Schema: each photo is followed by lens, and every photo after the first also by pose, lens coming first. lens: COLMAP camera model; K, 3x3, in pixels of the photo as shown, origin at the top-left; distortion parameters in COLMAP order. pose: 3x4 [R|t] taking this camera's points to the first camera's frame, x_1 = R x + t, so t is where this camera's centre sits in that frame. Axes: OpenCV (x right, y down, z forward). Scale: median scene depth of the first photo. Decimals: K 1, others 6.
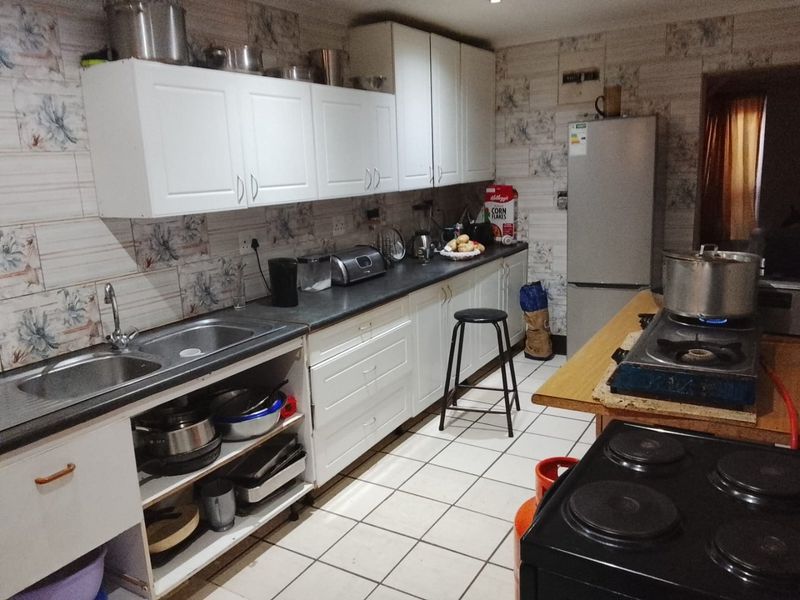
lens RADIAL K [[642.1, 0, 388.4], [0, 642.1, 302.0], [0, 0, 1]] dist [0.076640, -0.127180]
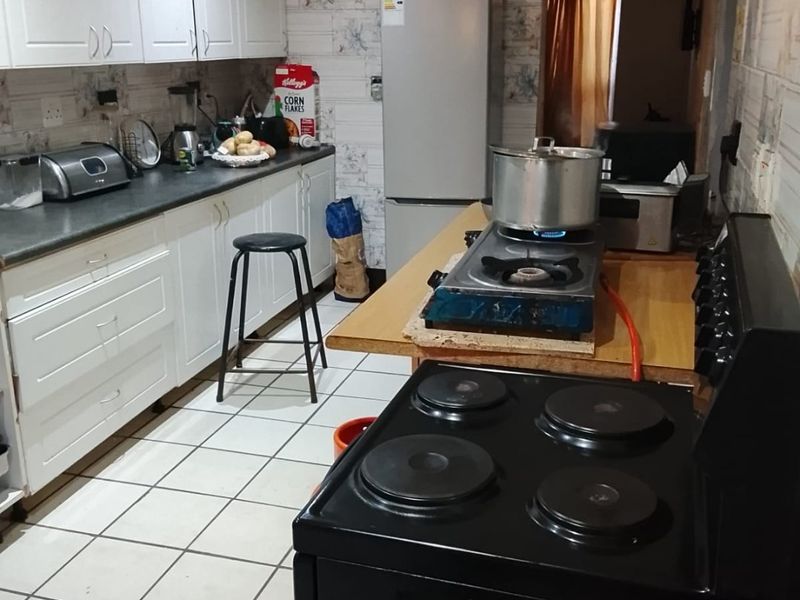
lens RADIAL K [[860.4, 0, 402.9], [0, 860.4, 300.3], [0, 0, 1]] dist [0.064980, 0.000000]
pose [[0.961962, -0.039317, 0.270339, 0.022557], [0.019119, 0.996852, 0.076945, 0.014805], [-0.272514, -0.068849, 0.959685, 0.016393]]
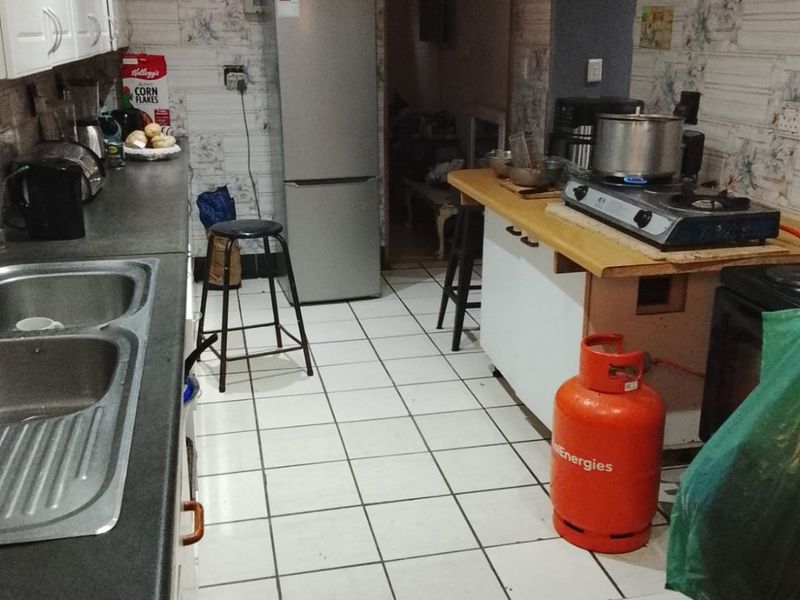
lens RADIAL K [[860.4, 0, 397.3], [0, 860.4, 296.4], [0, 0, 1]] dist [0.064980, 0.000000]
pose [[0.701951, -0.165984, 0.692614, -0.453162], [0.117174, 0.986128, 0.117570, 0.001169], [-0.702521, -0.001372, 0.711662, 0.172223]]
